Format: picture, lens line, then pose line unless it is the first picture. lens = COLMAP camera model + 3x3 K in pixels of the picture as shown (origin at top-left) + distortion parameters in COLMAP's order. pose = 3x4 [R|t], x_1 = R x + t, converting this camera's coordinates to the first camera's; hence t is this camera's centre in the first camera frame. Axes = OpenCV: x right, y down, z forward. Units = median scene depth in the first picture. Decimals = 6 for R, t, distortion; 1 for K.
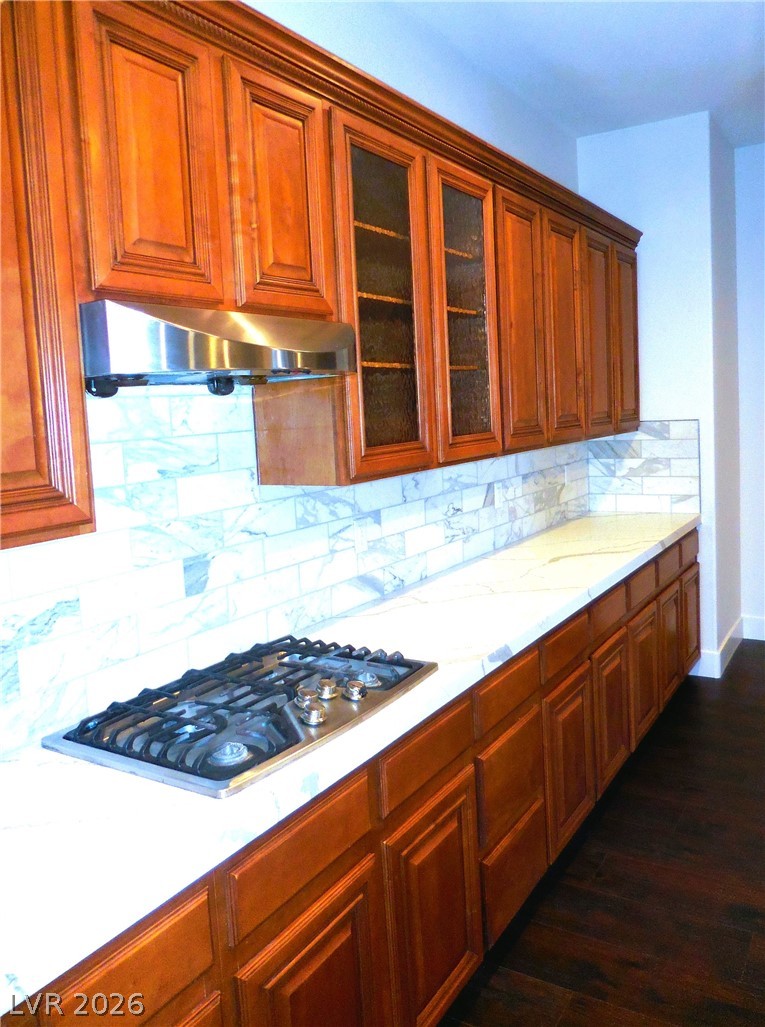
lens RADIAL K [[798.0, 0, 383.7], [0, 798.0, 464.9], [0, 0, 1]] dist [-0.000678, 0.000035]
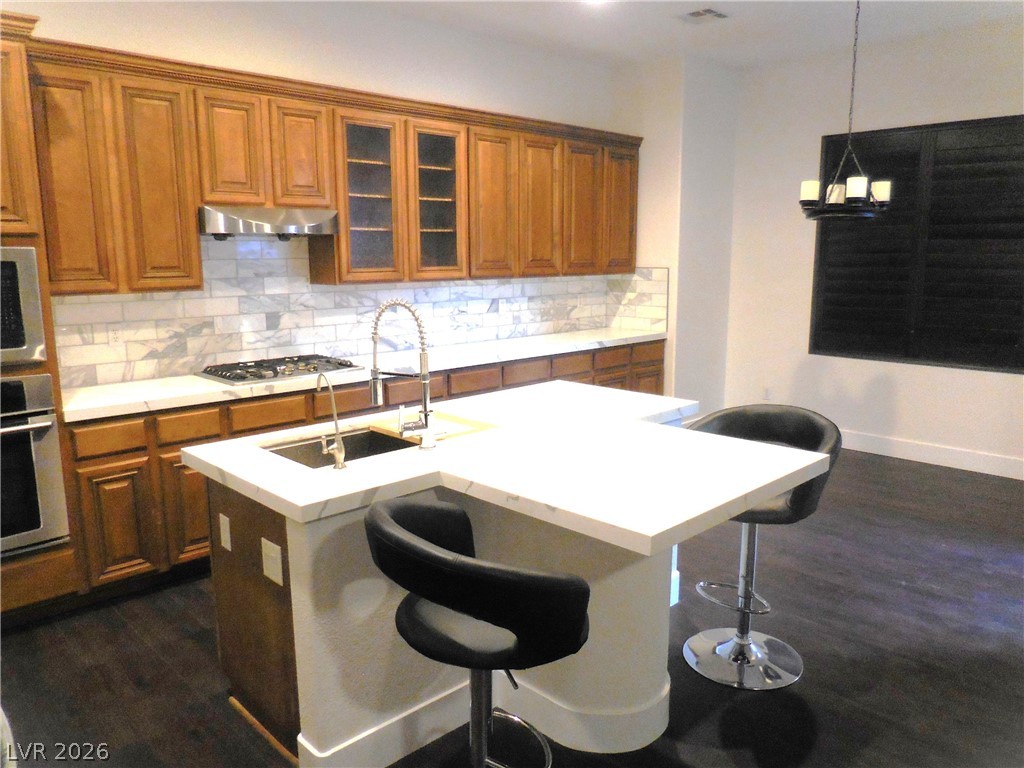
lens RADIAL K [[760.3, 0, 510.6], [0, 760.3, 380.2], [0, 0, 1]] dist [0.001172, 0.002814]
pose [[0.971694, 0.080738, -0.222020, 0.876156], [-0.058256, 0.992656, 0.106018, 0.035256], [0.228950, -0.090083, 0.969261, -0.912259]]
